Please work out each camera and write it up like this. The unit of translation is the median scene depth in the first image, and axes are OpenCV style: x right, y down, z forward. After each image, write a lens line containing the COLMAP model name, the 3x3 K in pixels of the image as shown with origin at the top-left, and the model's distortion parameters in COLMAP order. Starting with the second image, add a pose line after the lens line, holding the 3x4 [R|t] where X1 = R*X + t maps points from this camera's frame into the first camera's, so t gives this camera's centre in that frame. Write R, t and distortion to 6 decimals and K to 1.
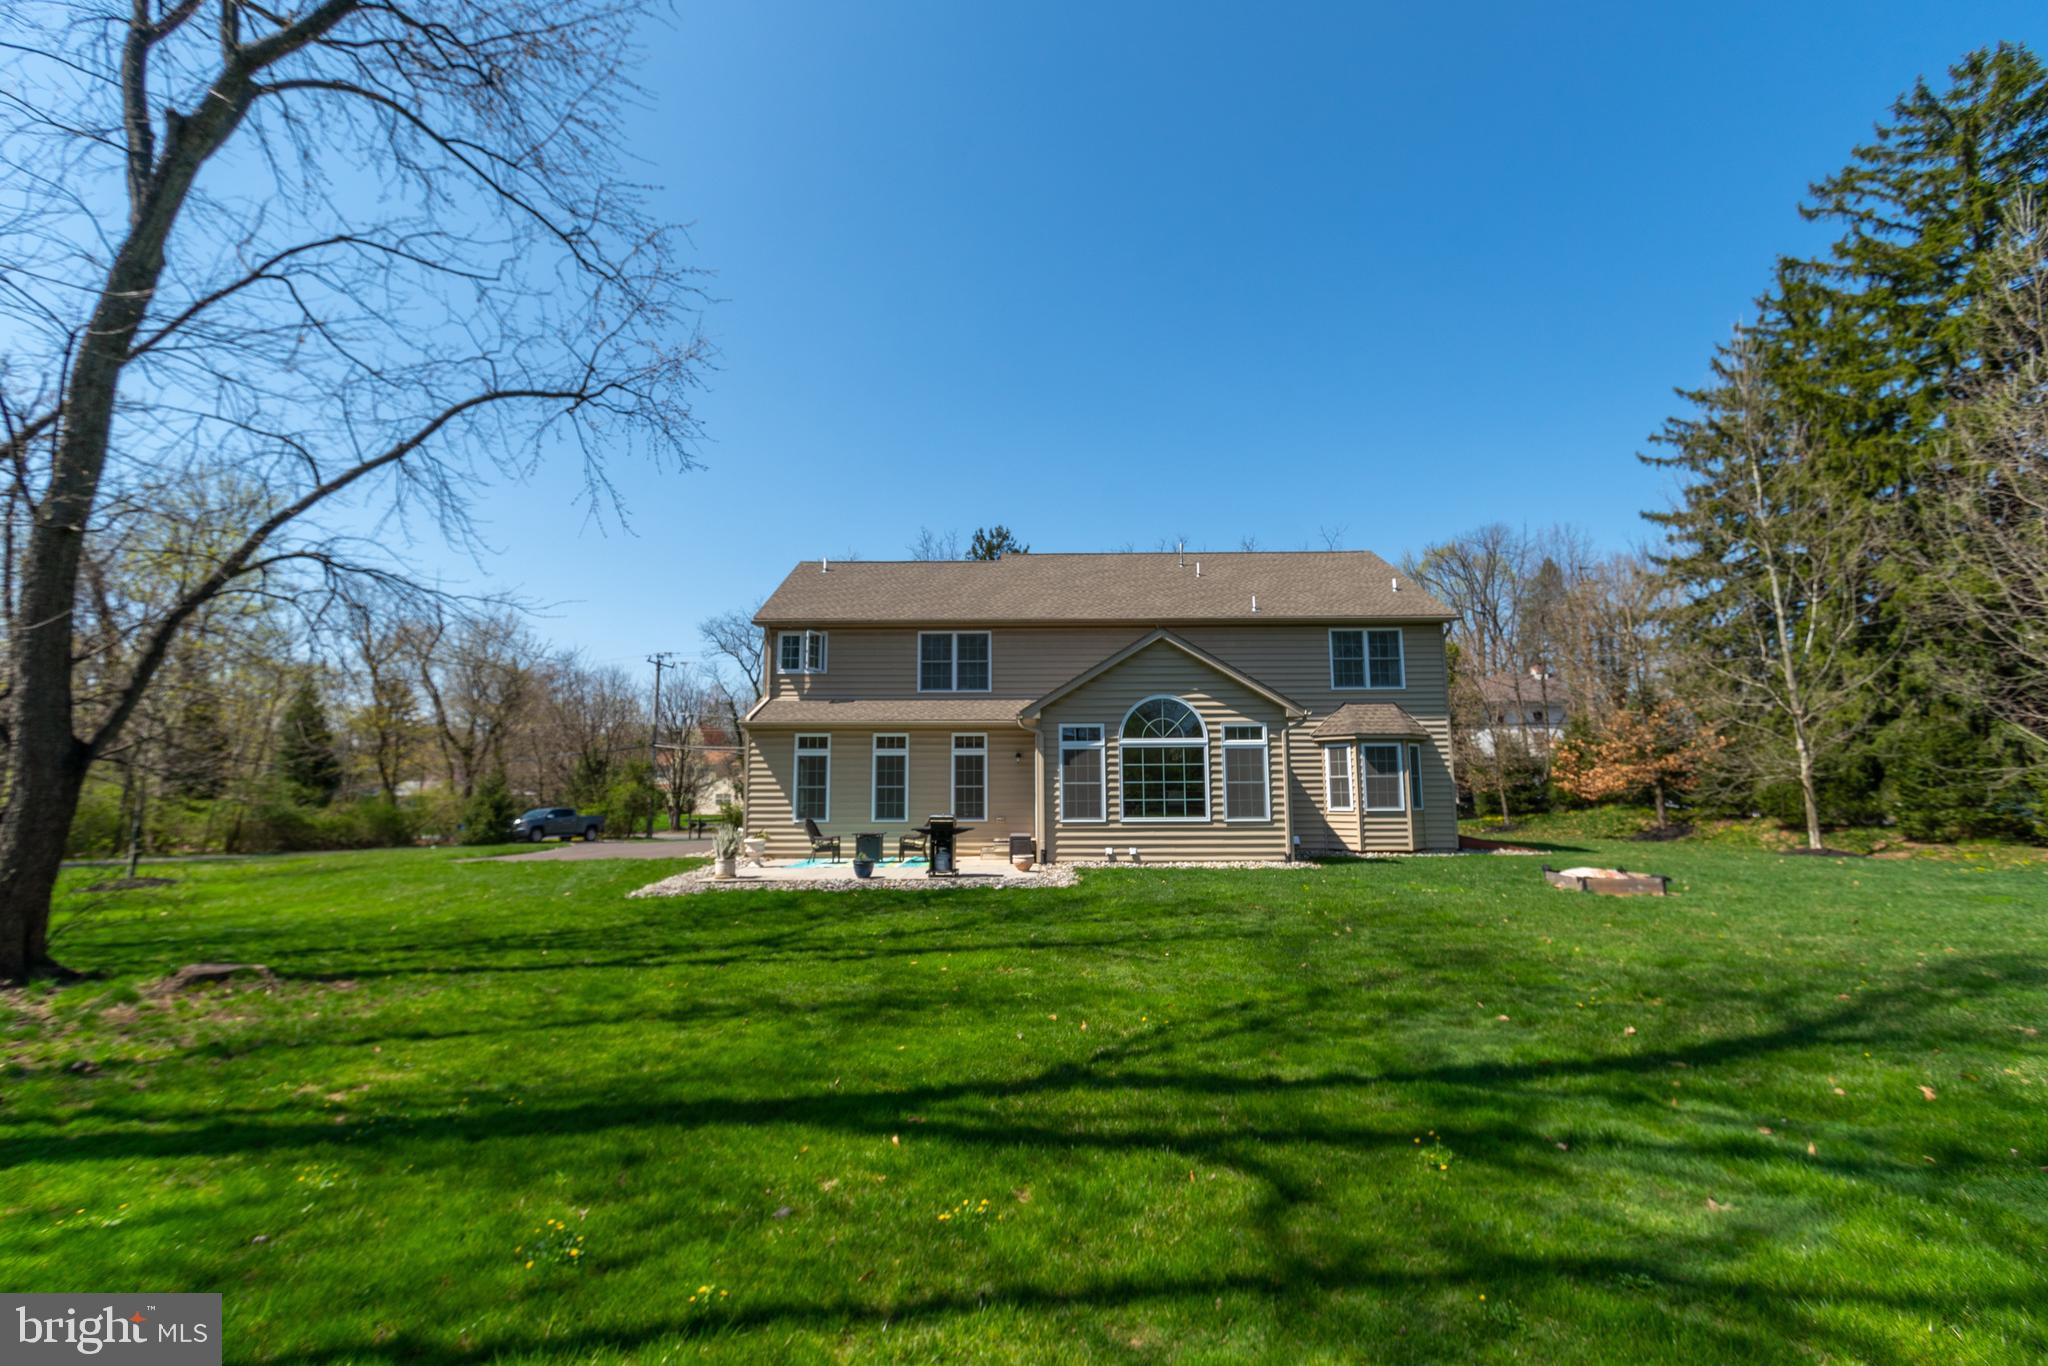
lens RADIAL K [[874.7, 0, 1024.5], [0, 874.7, 680.1], [0, 0, 1]] dist [0.000846, 0.000023]
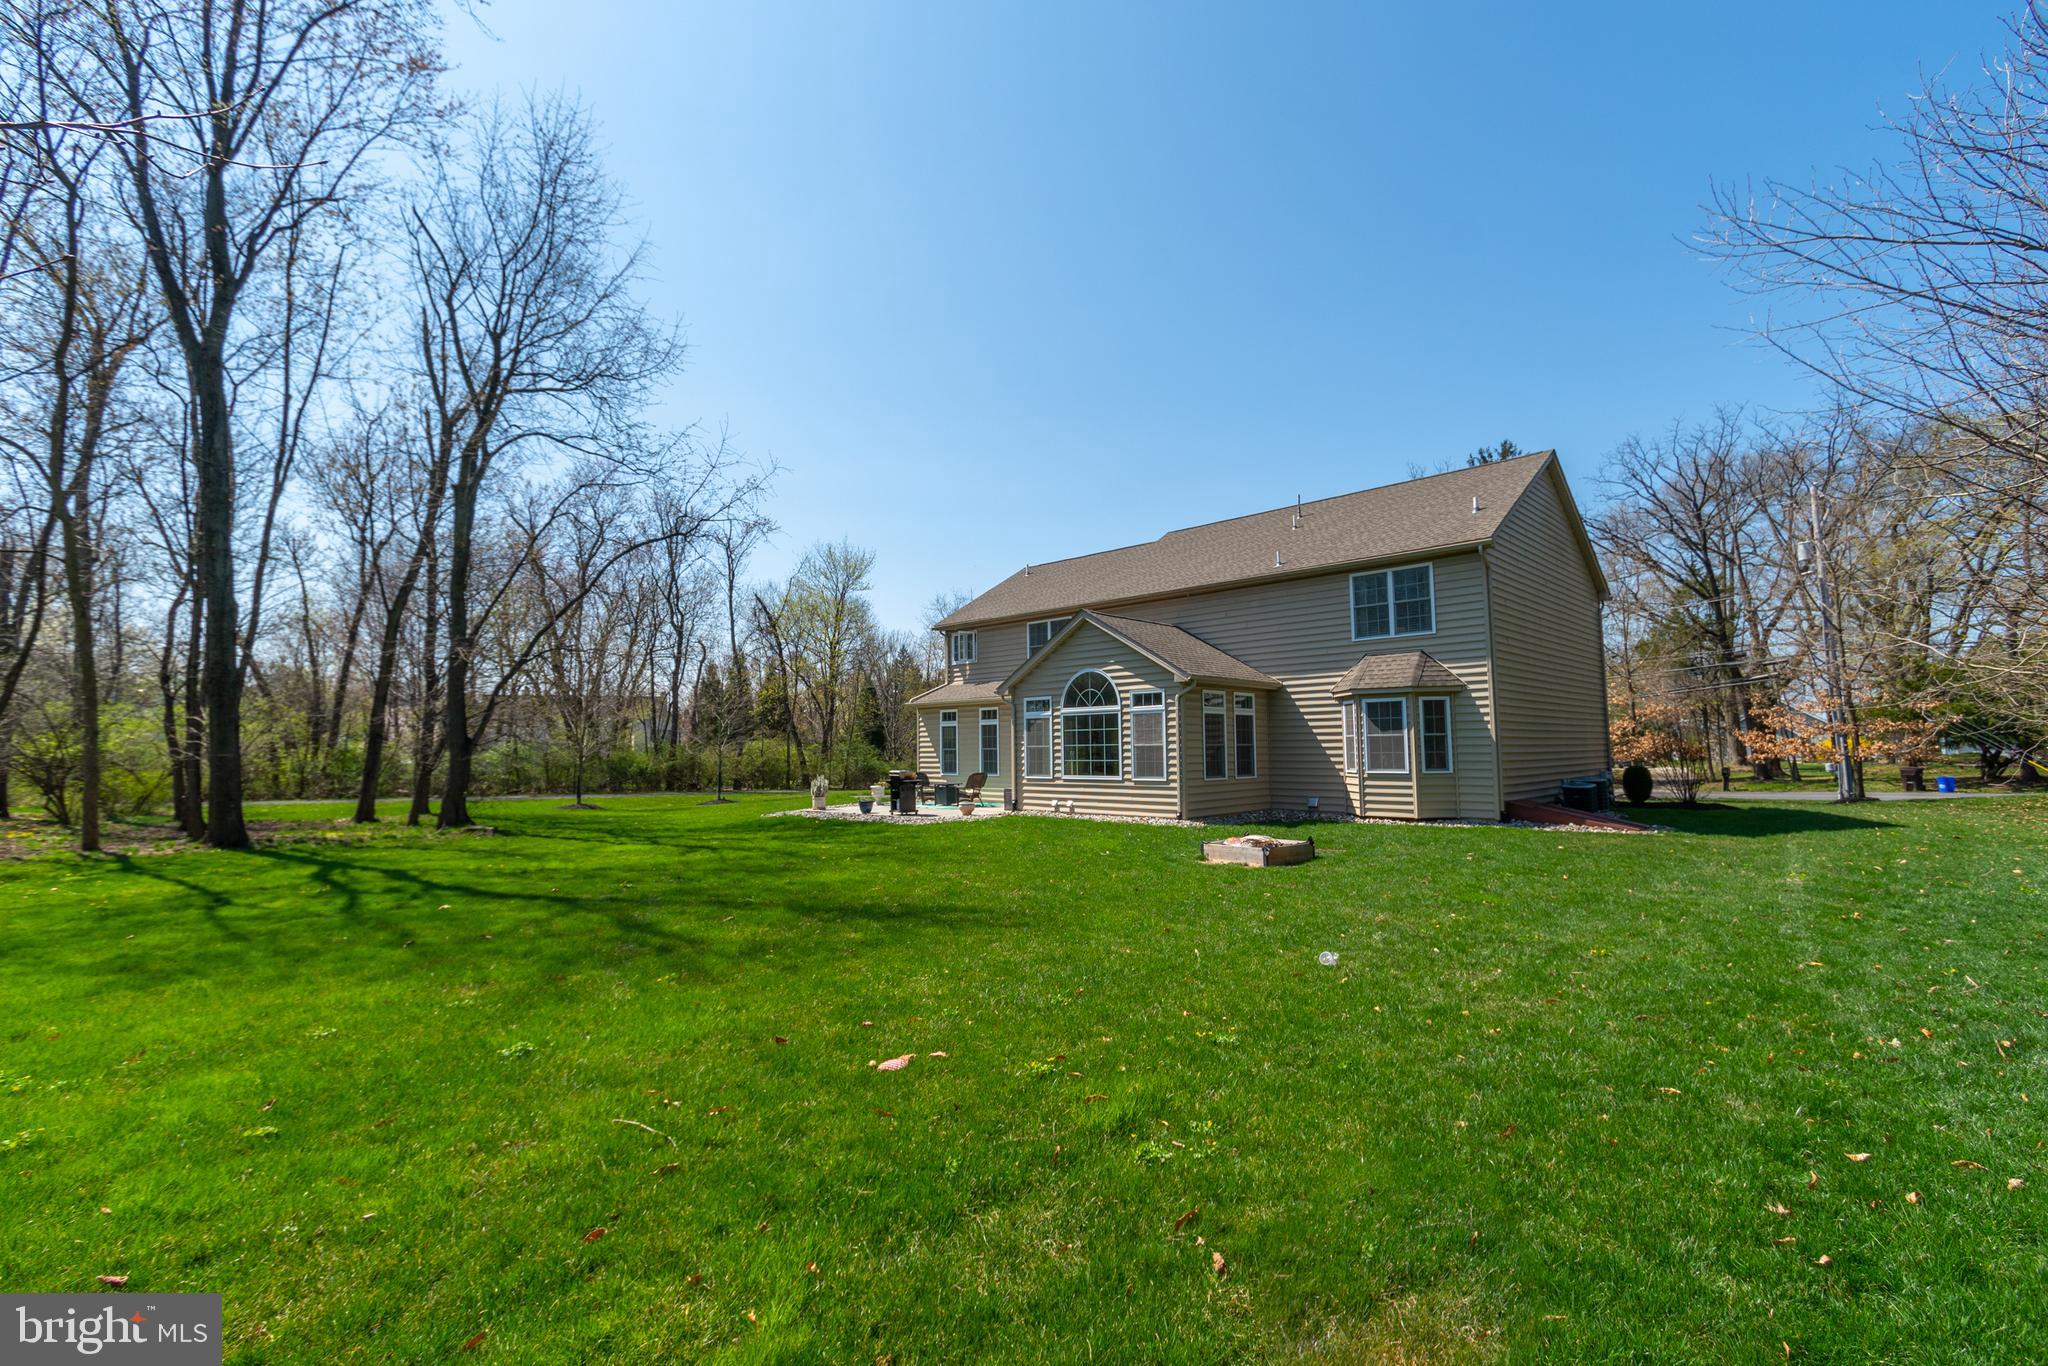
lens RADIAL K [[874.7, 0, 1019.3], [0, 874.7, 683.5], [0, 0, 1]] dist [0.000846, 0.000023]
pose [[0.725888, -0.055173, -0.685597, 0.872205], [0.092009, 0.995608, 0.017295, 0.008427], [0.681631, -0.075635, 0.727776, 0.111167]]
